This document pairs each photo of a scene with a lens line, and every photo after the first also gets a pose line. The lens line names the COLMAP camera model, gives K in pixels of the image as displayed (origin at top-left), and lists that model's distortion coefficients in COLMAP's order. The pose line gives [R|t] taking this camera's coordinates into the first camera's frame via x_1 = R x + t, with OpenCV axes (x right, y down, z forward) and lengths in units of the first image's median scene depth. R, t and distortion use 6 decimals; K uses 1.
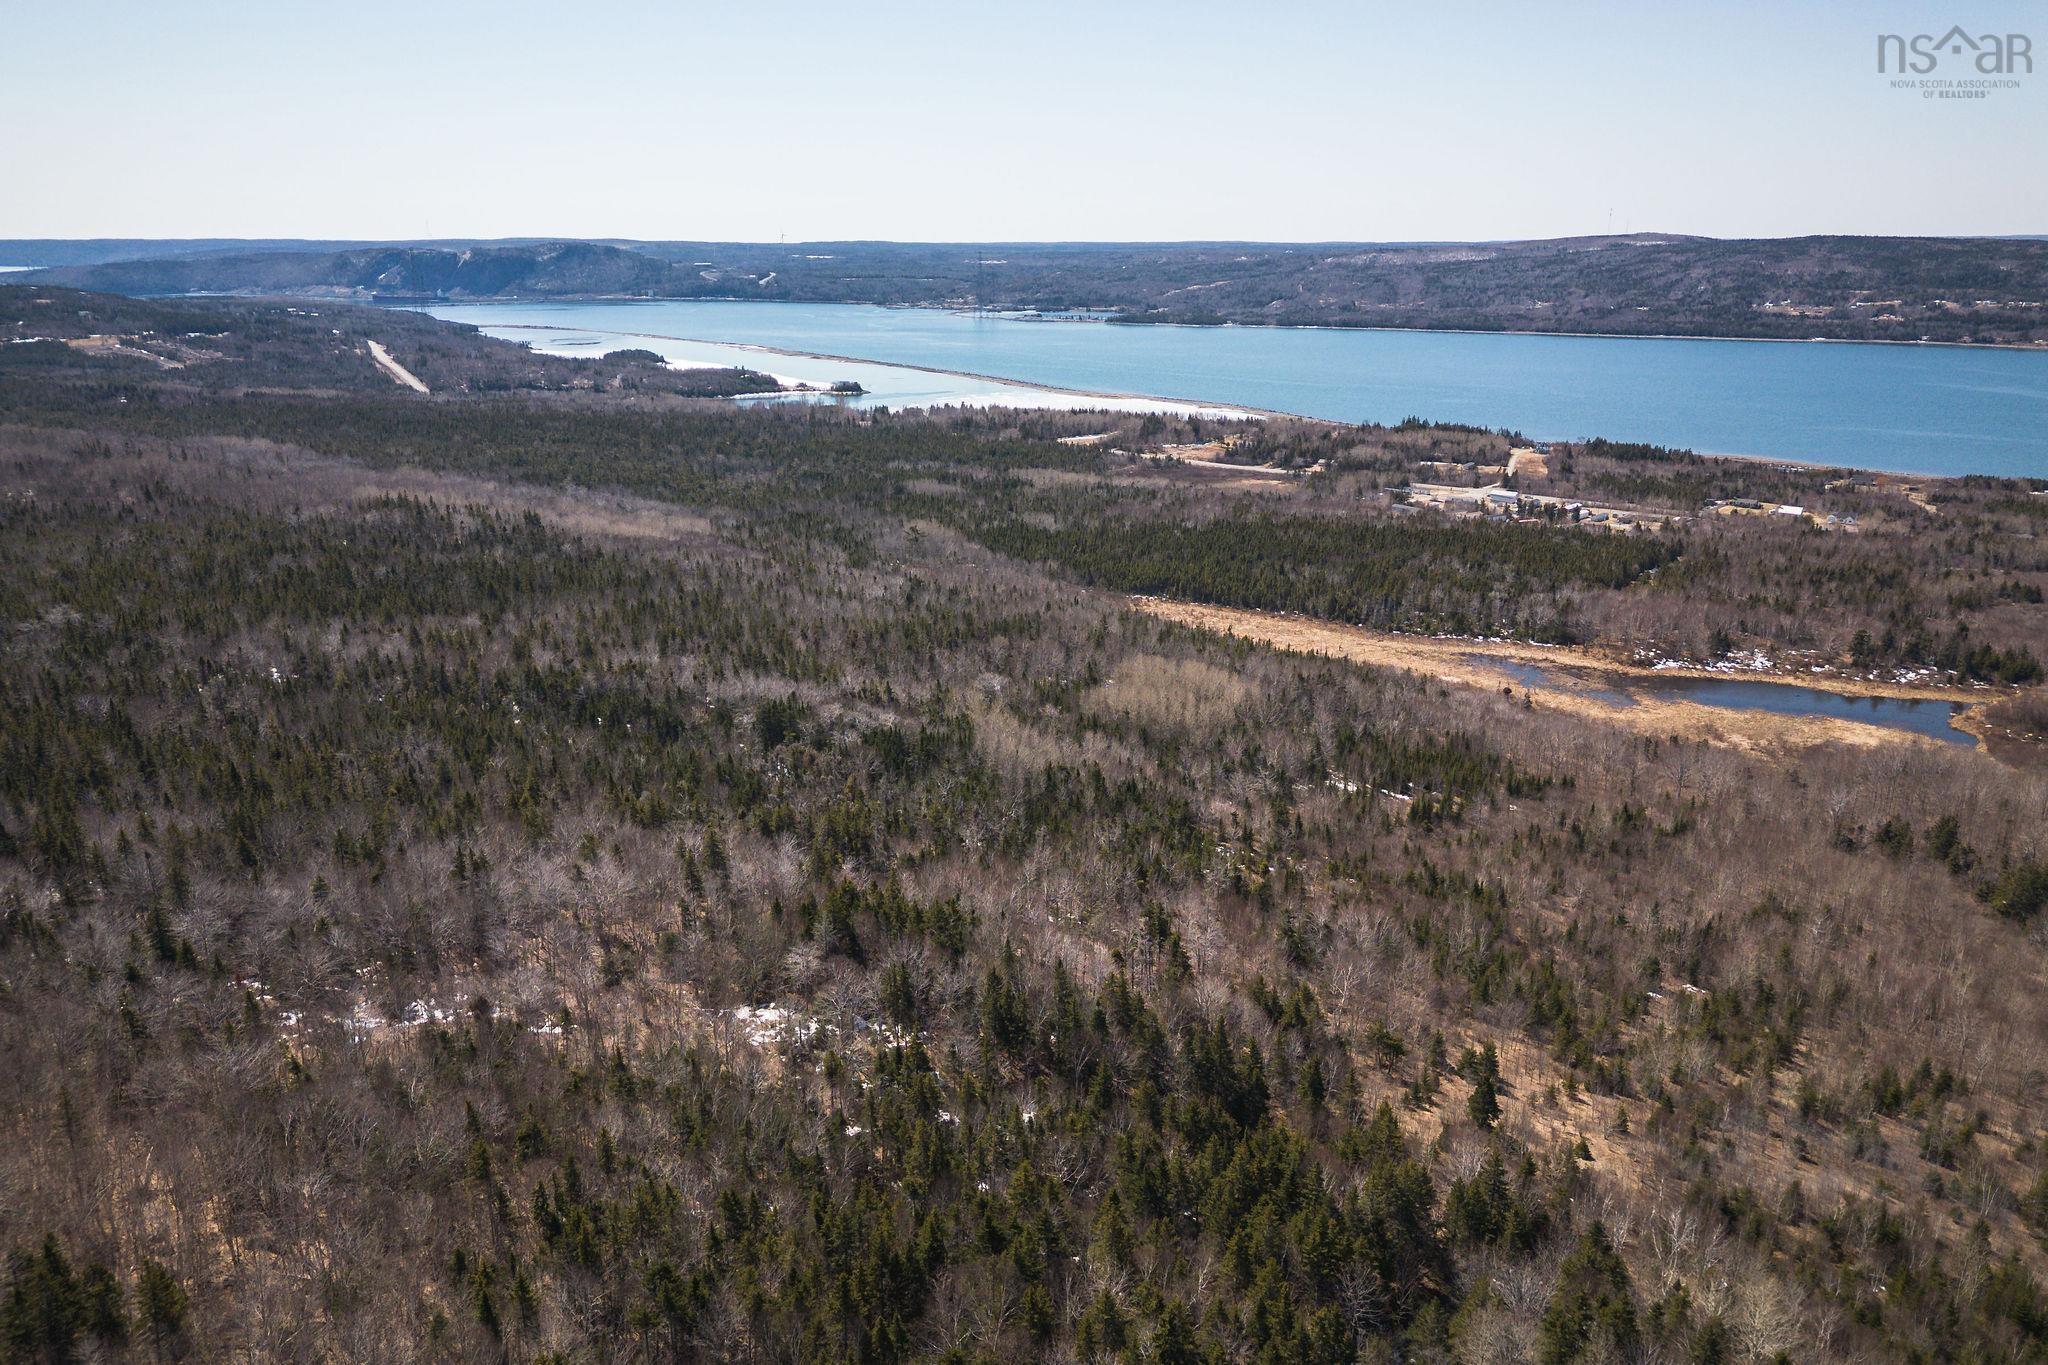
lens RADIAL K [[1429.8, 0, 1026.6], [0, 1429.8, 694.1], [0, 0, 1]] dist [0.086085, -0.090878]
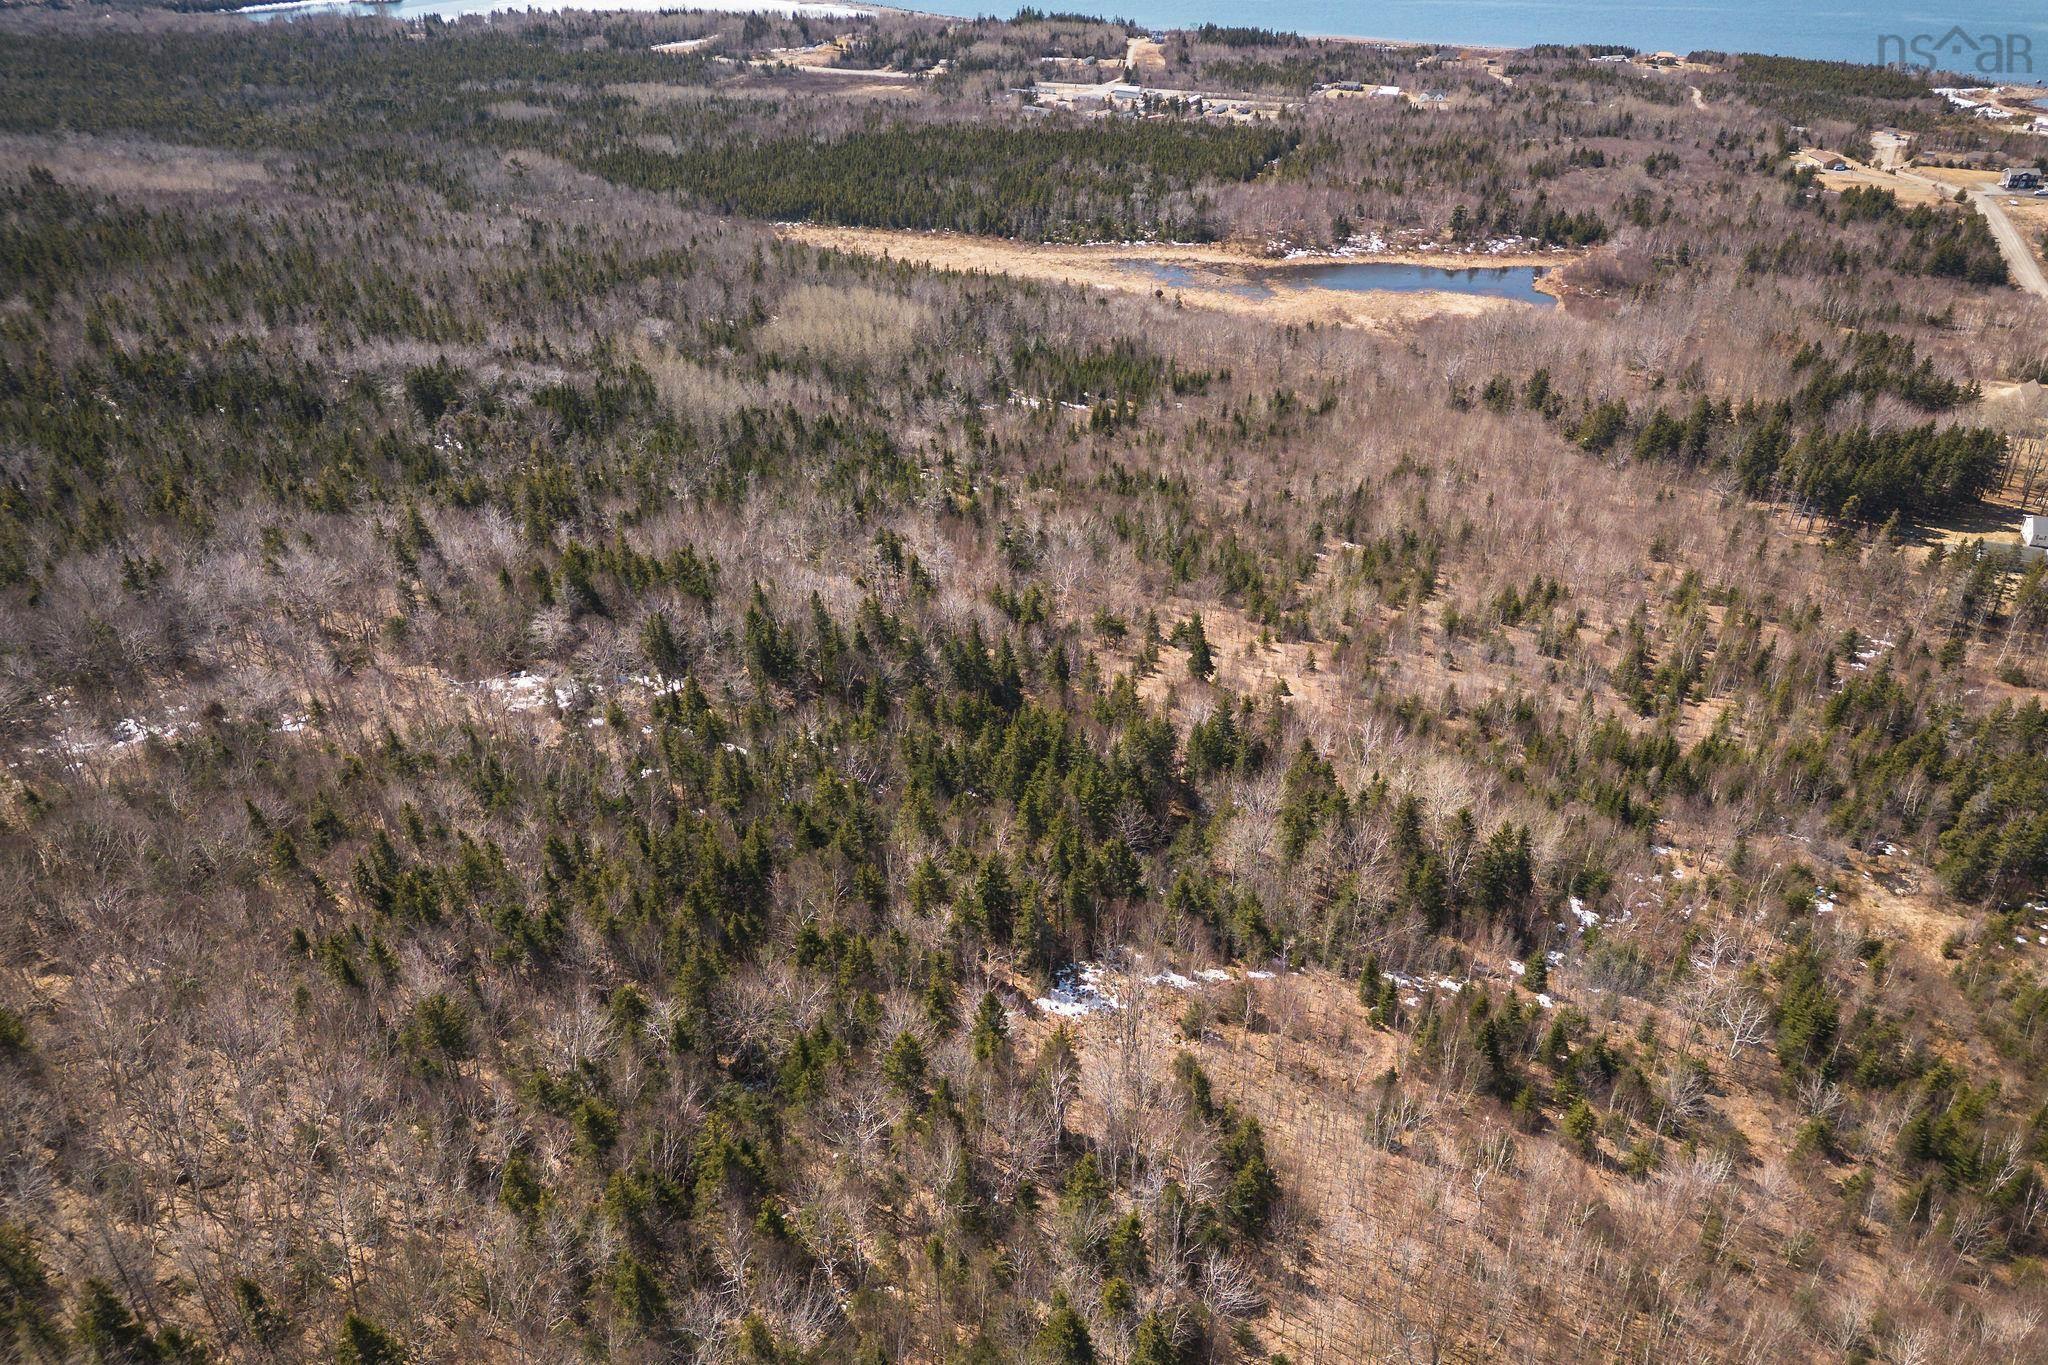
lens RADIAL K [[1437.2, 0, 1027.6], [0, 1437.2, 676.2], [0, 0, 1]] dist [0.078255, -0.071951]
pose [[0.964133, -0.144792, 0.222448, -0.023221], [0.088892, 0.965845, 0.243396, 0.001883], [-0.250092, -0.214892, 0.944074, -0.011836]]
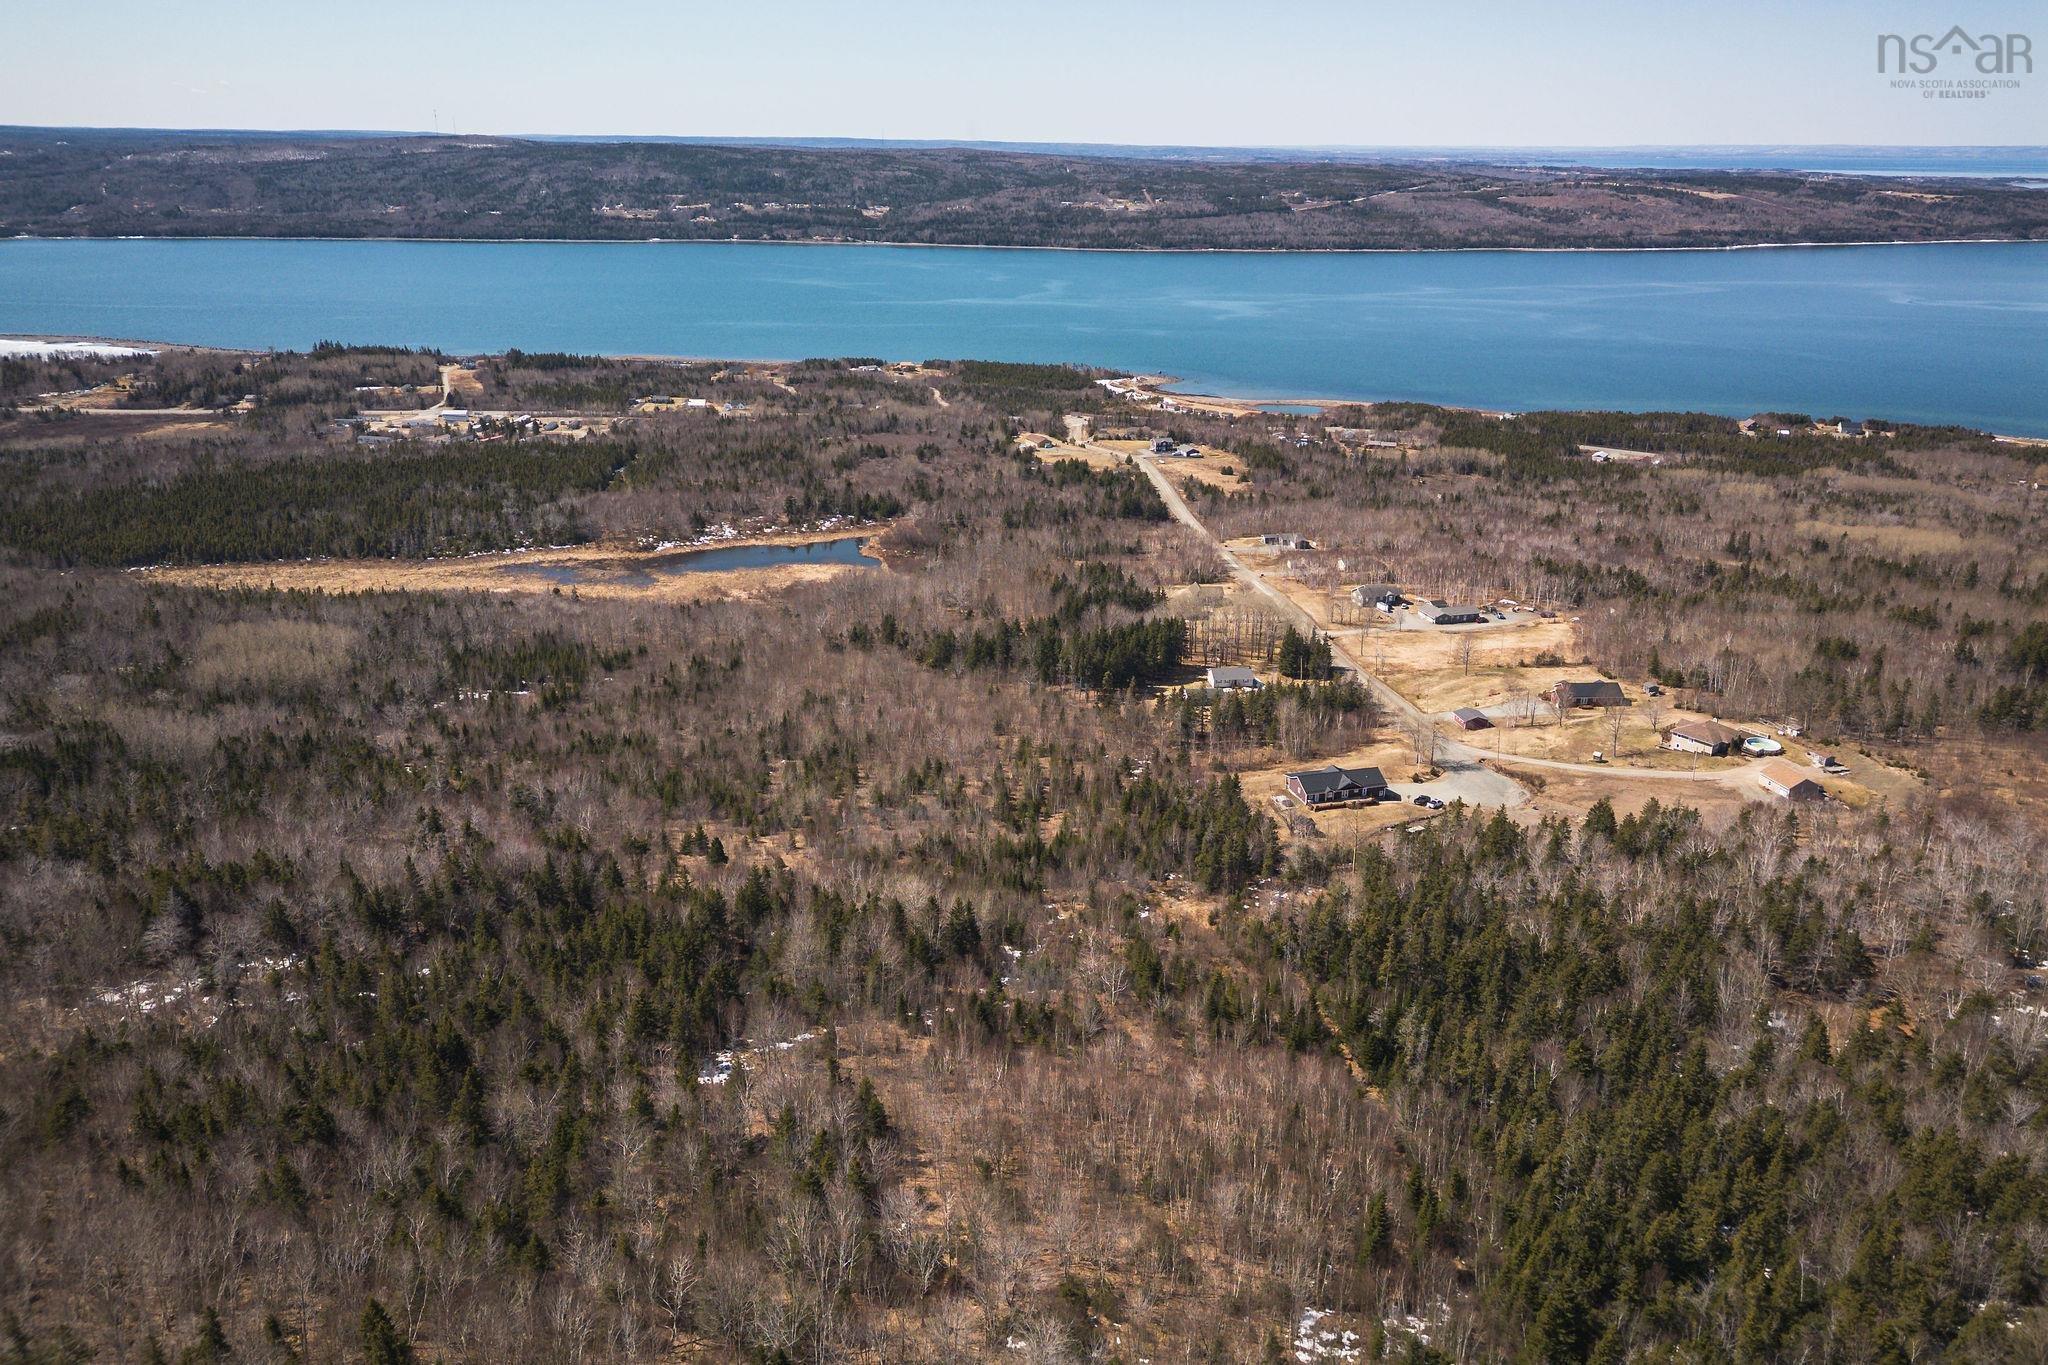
lens RADIAL K [[1431.5, 0, 1027.5], [0, 1431.5, 606.6], [0, 0, 1]] dist [0.085152, -0.085914]
pose [[0.737157, -0.201272, 0.645050, -0.123220], [0.192726, 0.977583, 0.084785, -0.012840], [-0.647654, 0.061818, 0.759422, -0.125319]]
